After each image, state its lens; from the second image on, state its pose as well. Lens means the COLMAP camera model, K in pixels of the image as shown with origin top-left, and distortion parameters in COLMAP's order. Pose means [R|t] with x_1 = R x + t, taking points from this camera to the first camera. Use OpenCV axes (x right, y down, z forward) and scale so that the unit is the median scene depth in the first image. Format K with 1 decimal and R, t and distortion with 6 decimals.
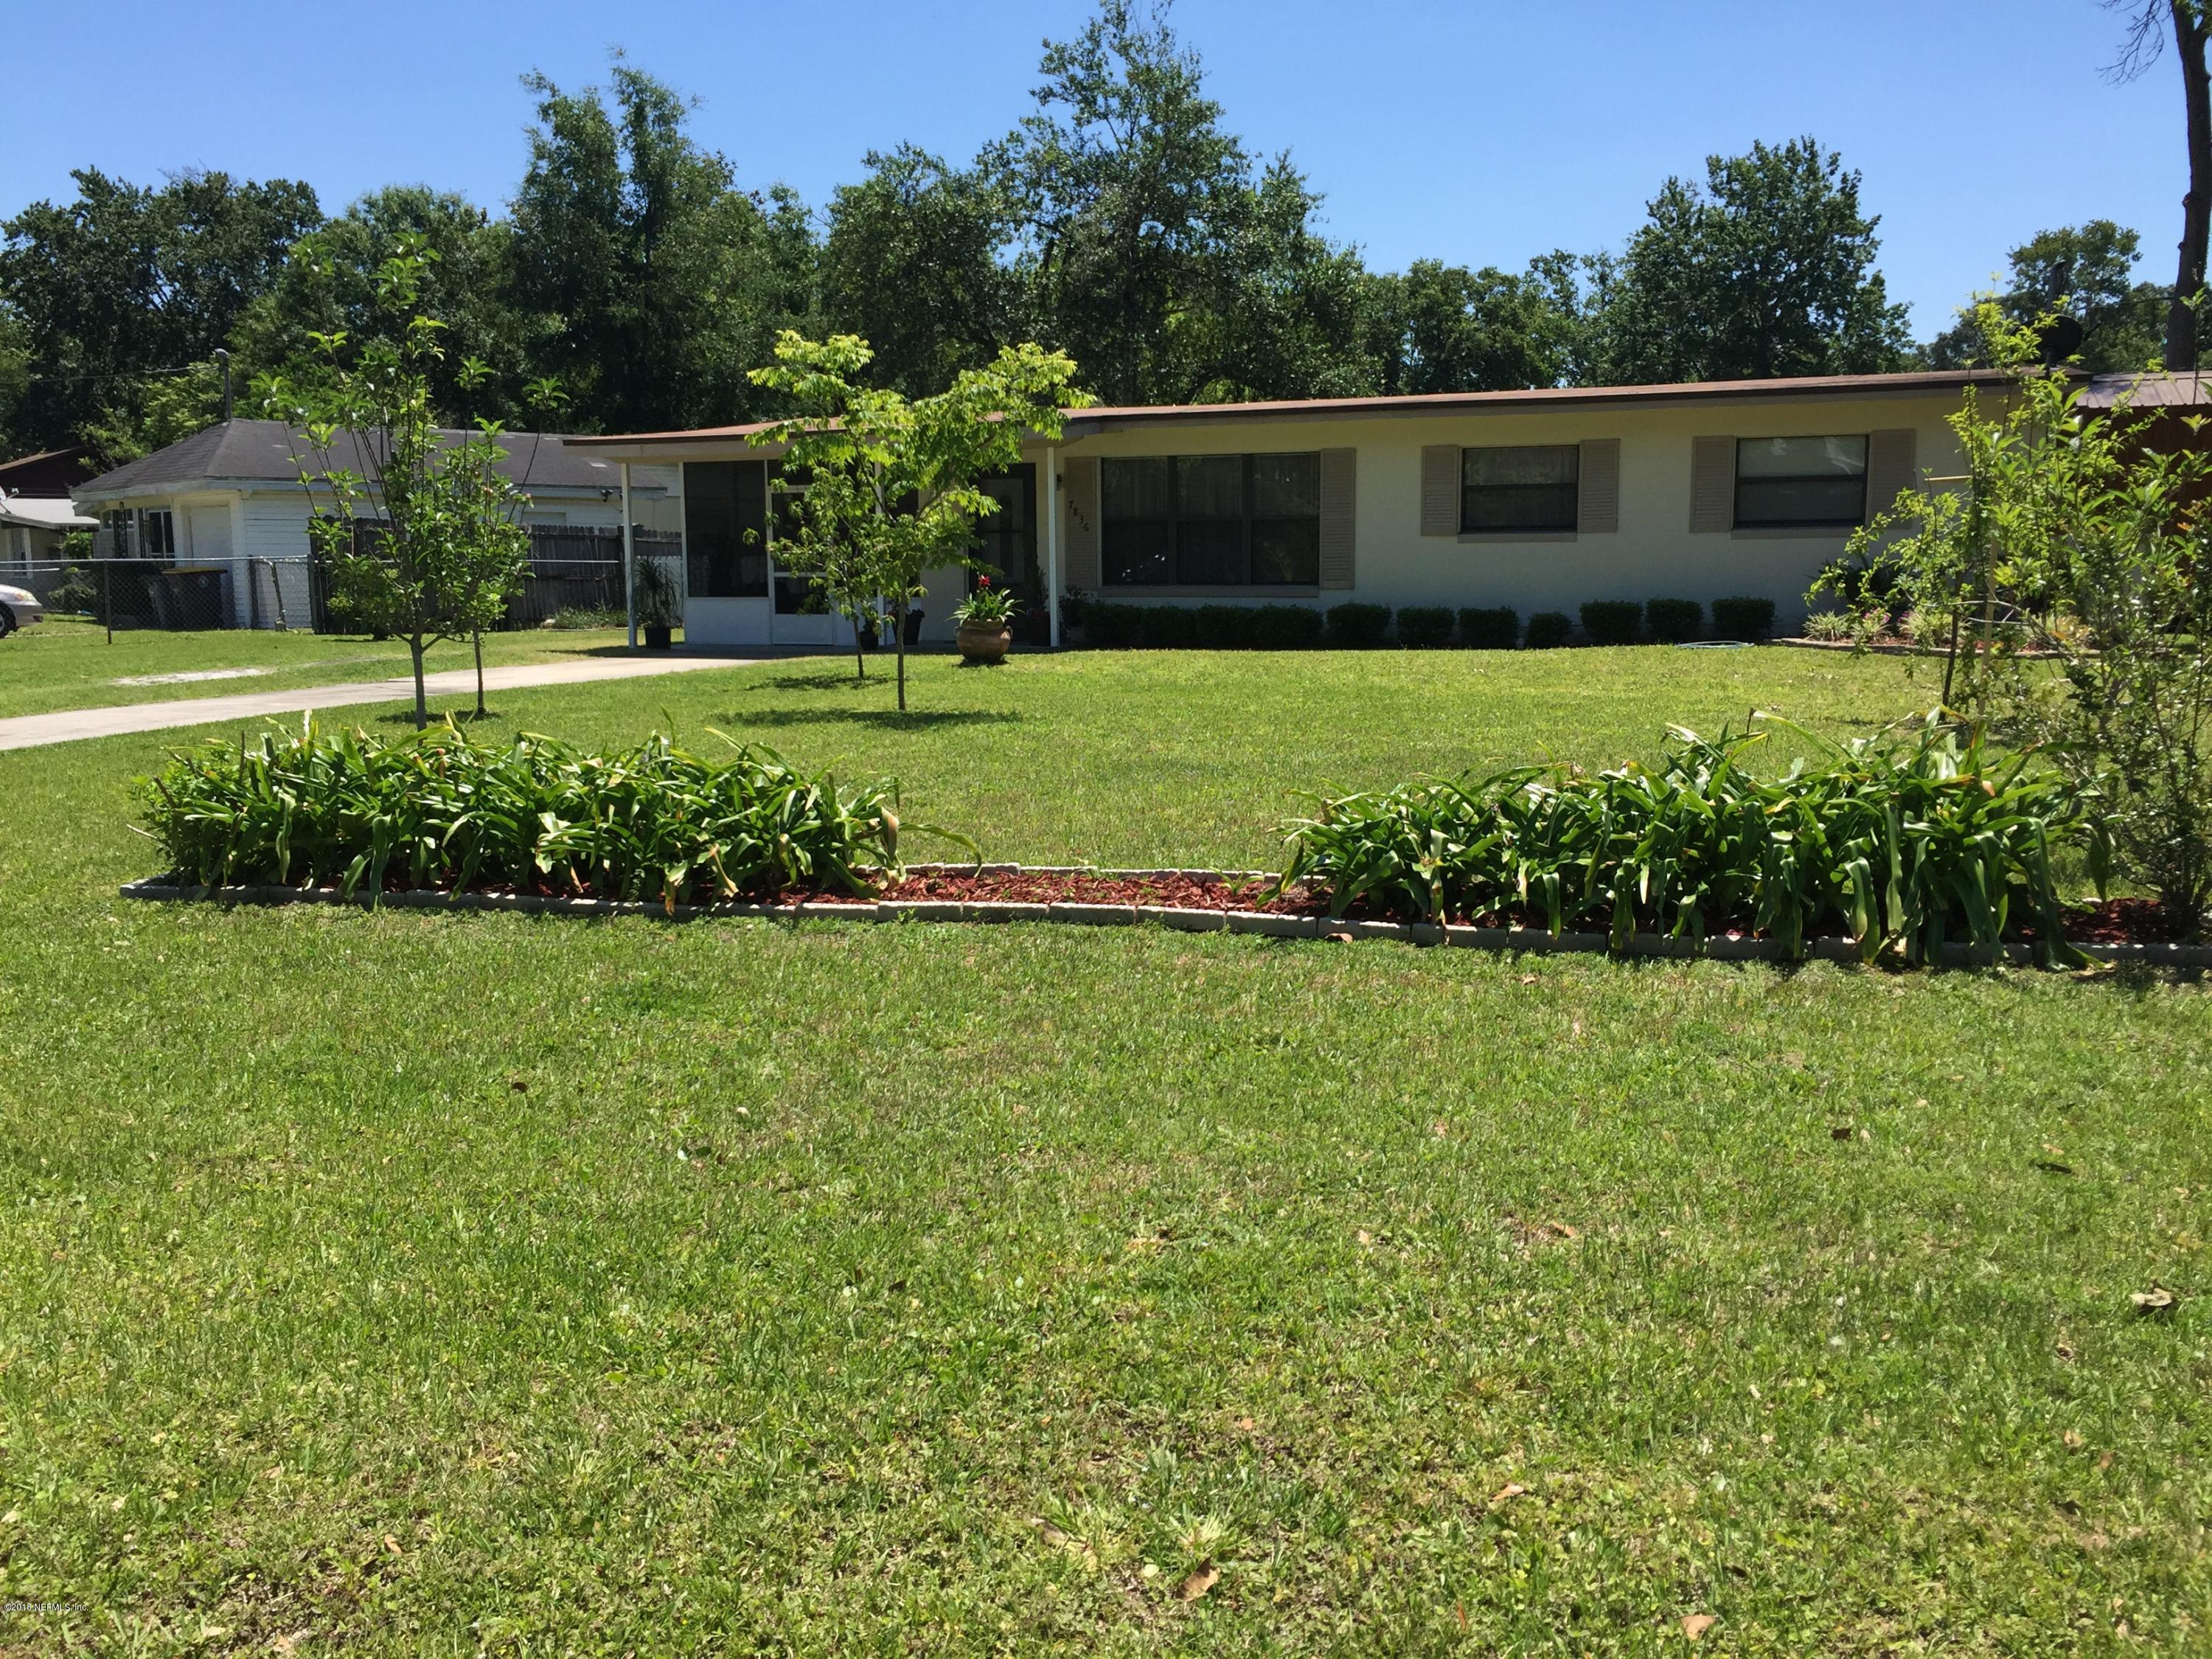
lens RADIAL K [[1875.9, 0, 1118.9], [0, 1875.9, 820.4], [0, 0, 1]] dist [0.081606, -0.107852]
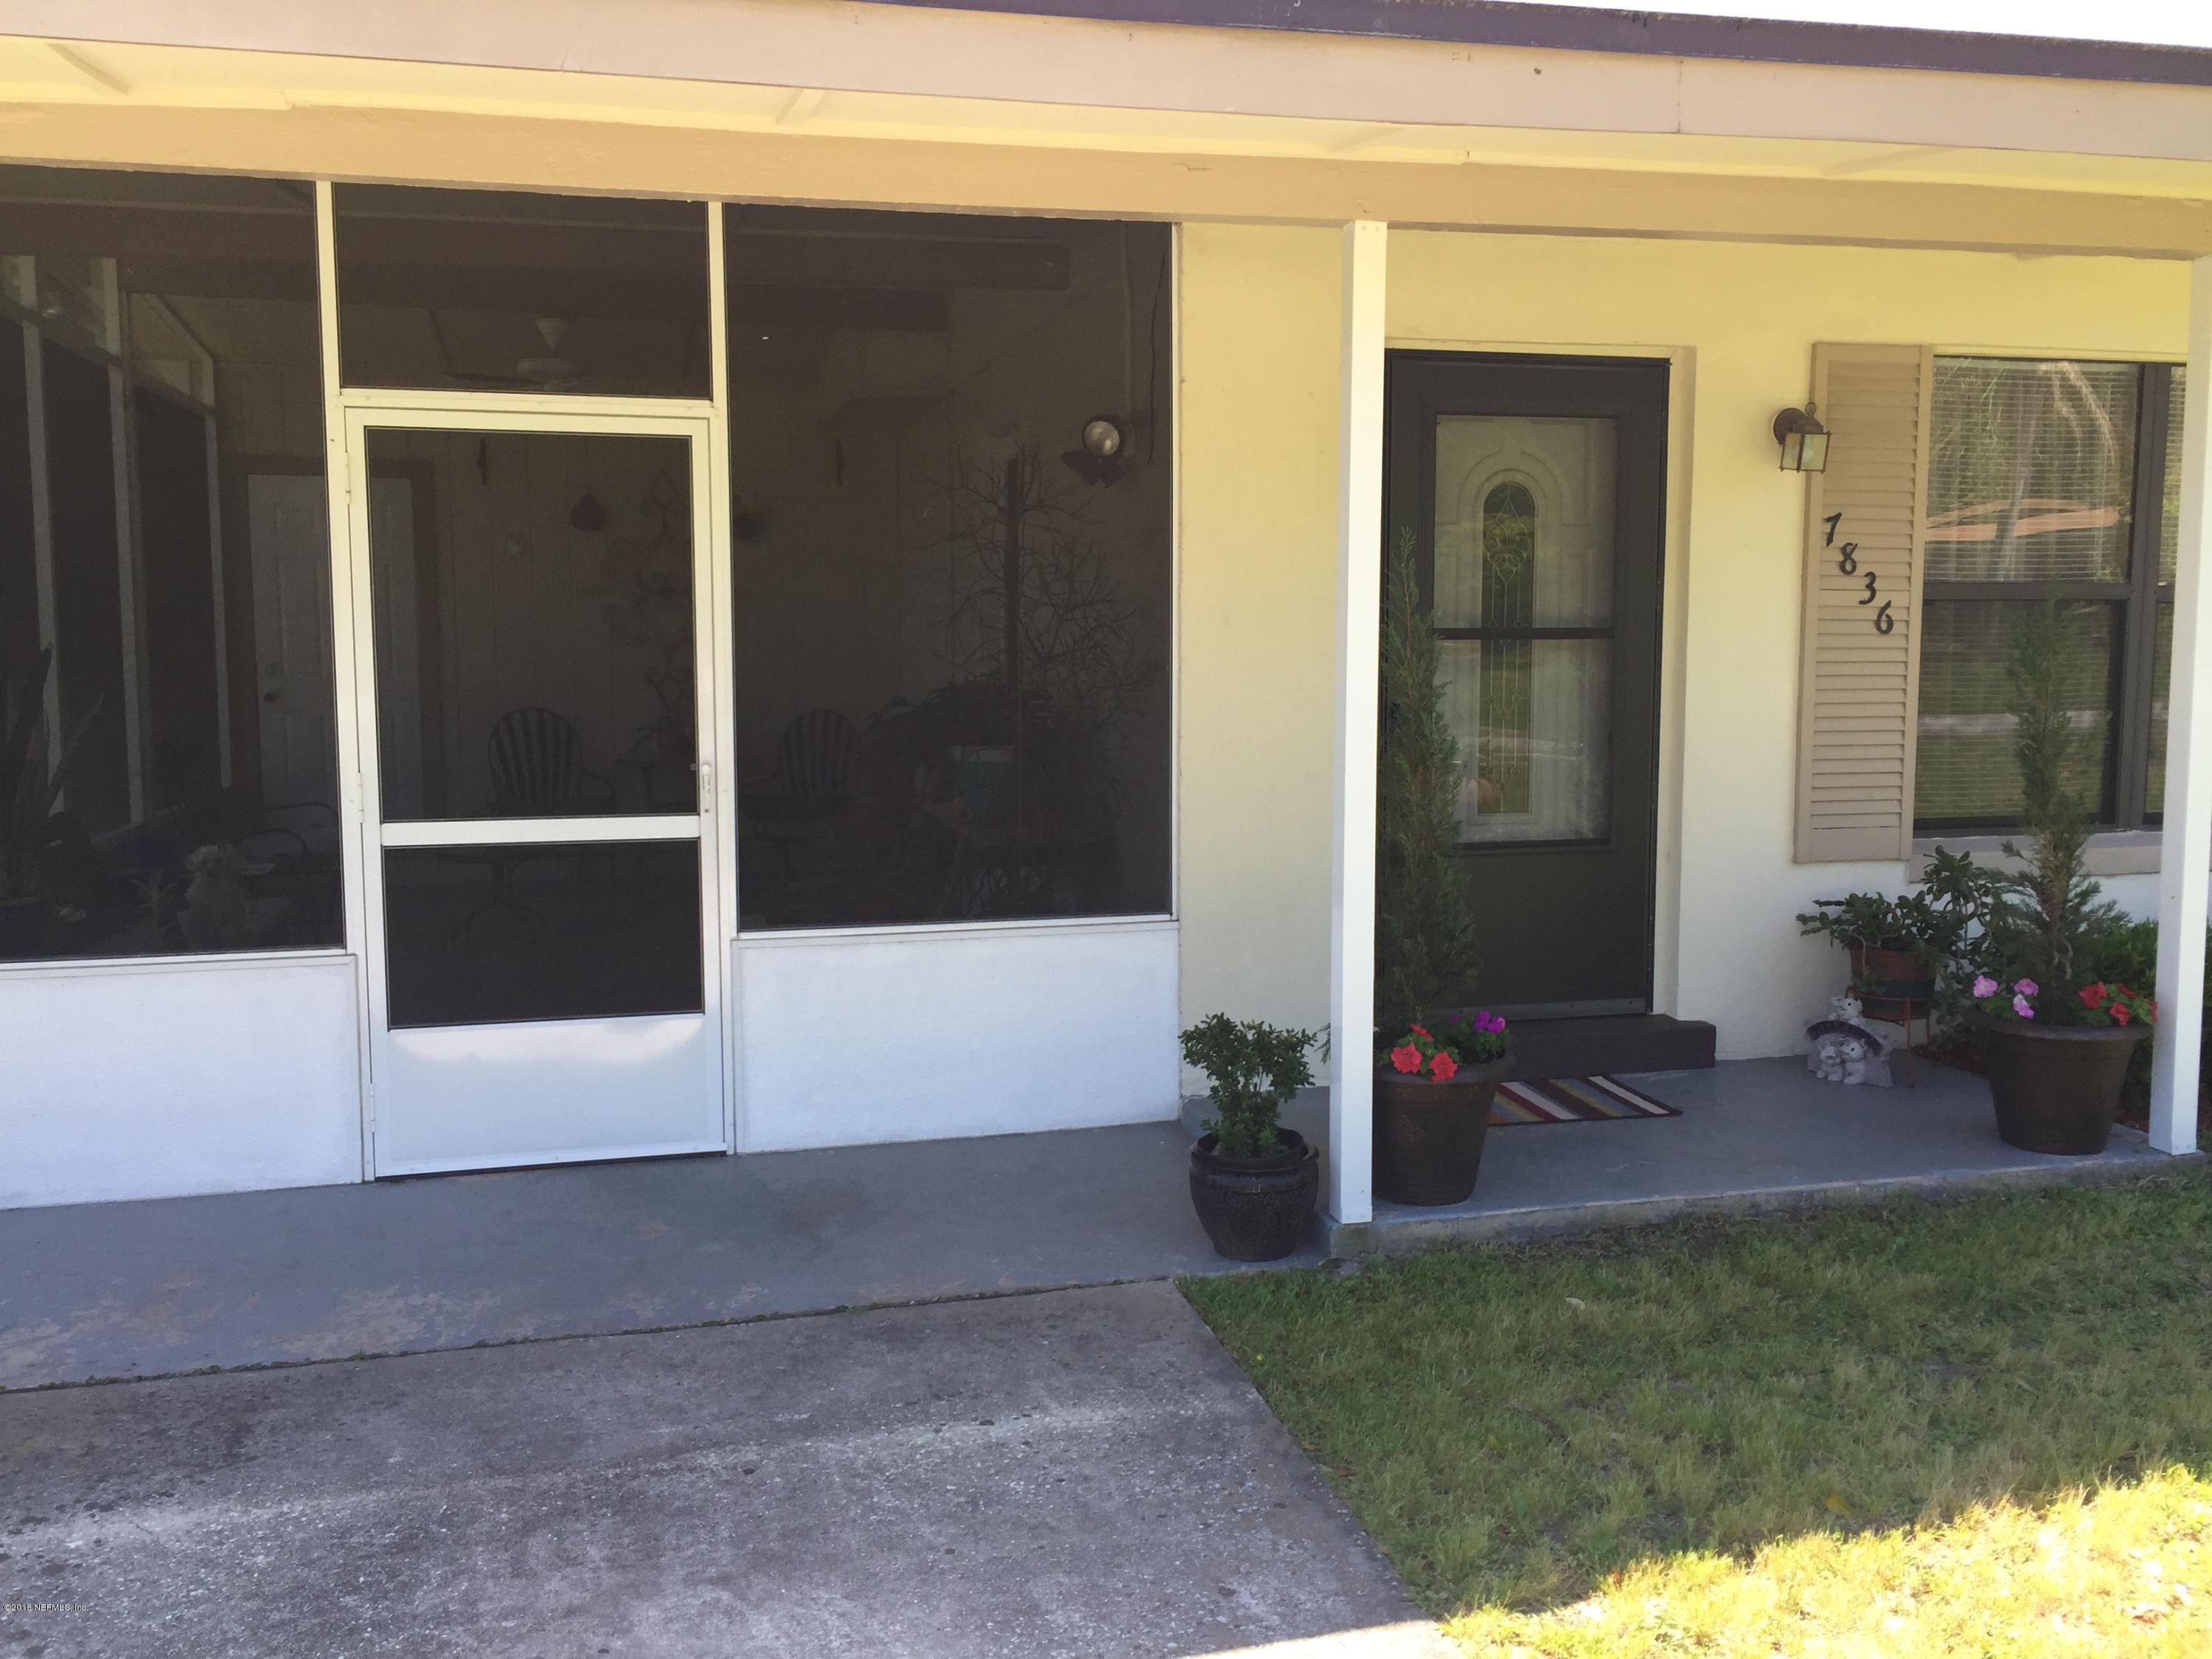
lens RADIAL K [[1875.9, 0, 1108.0], [0, 1875.9, 802.7], [0, 0, 1]] dist [0.081606, -0.107852]
pose [[0.808009, -0.048106, 0.587203, -0.156076], [0.076754, 0.996762, -0.023956, -0.080606], [-0.584150, 0.064427, 0.809085, 0.519476]]
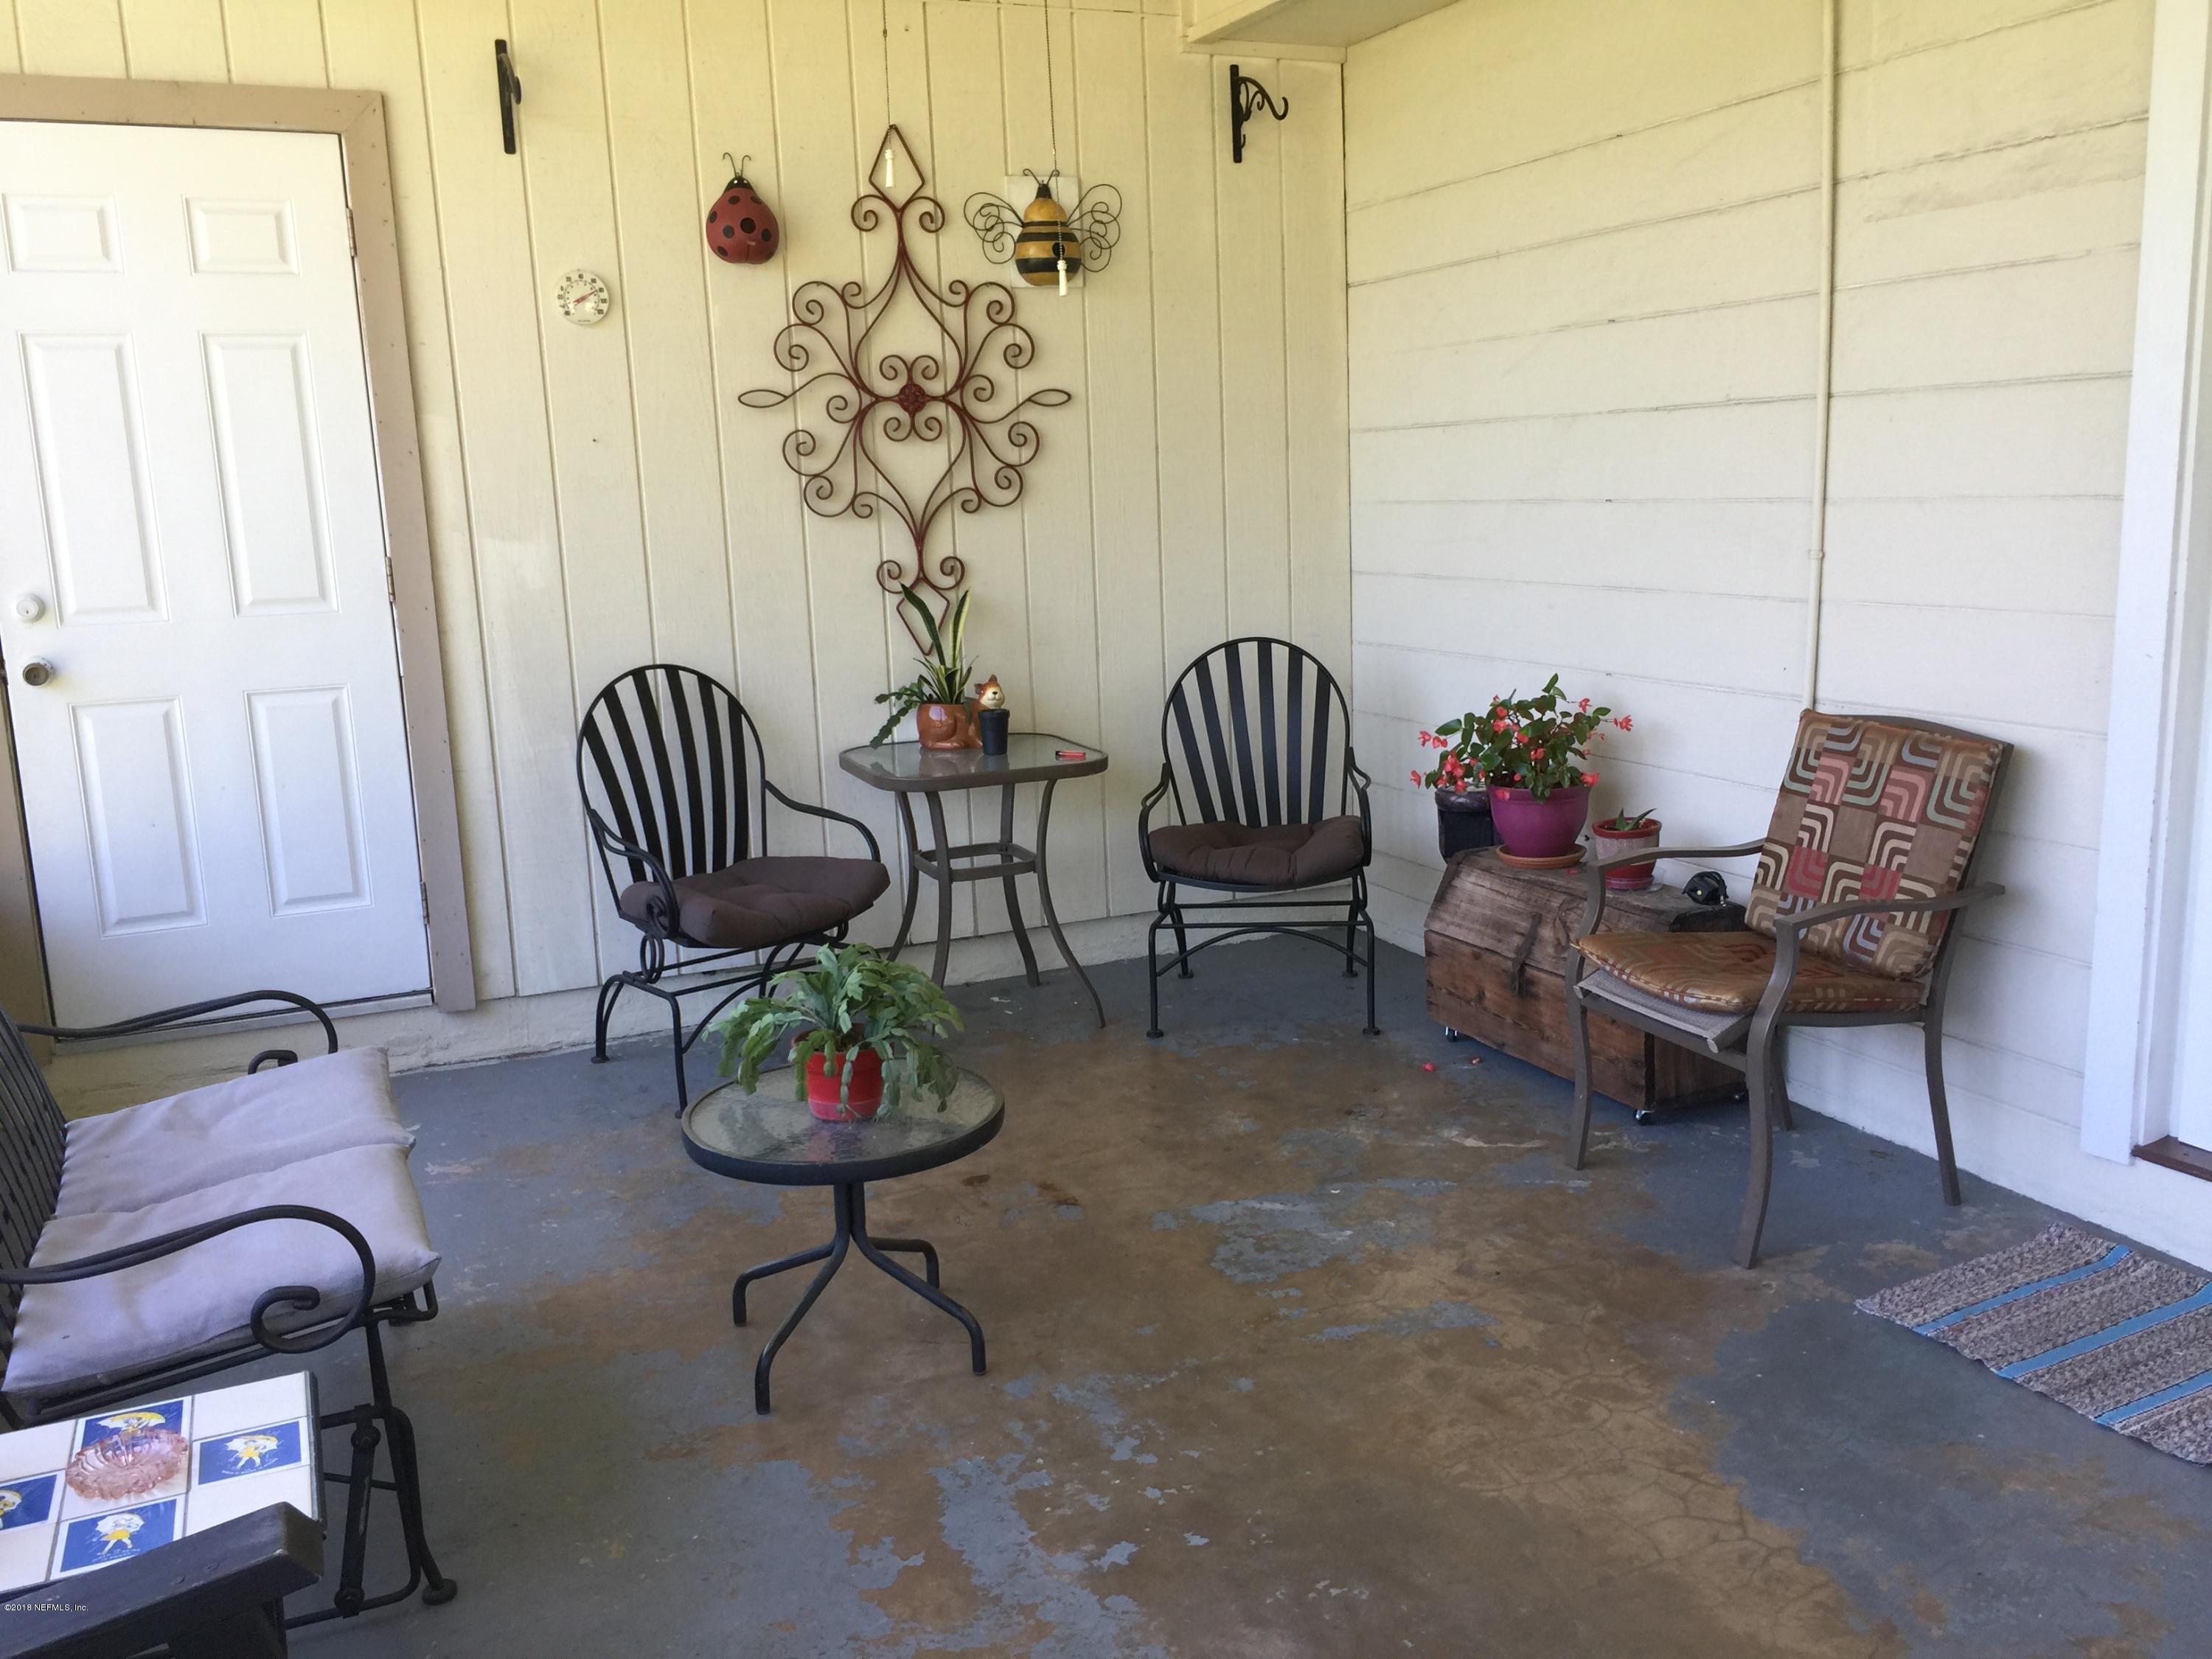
lens RADIAL K [[1875.9, 0, 1107.7], [0, 1875.9, 806.4], [0, 0, 1]] dist [0.081606, -0.107852]
pose [[0.702975, -0.143011, 0.696687, -0.128128], [0.125661, 0.989139, 0.076248, -0.104058], [-0.700025, 0.033946, 0.713311, 0.682322]]
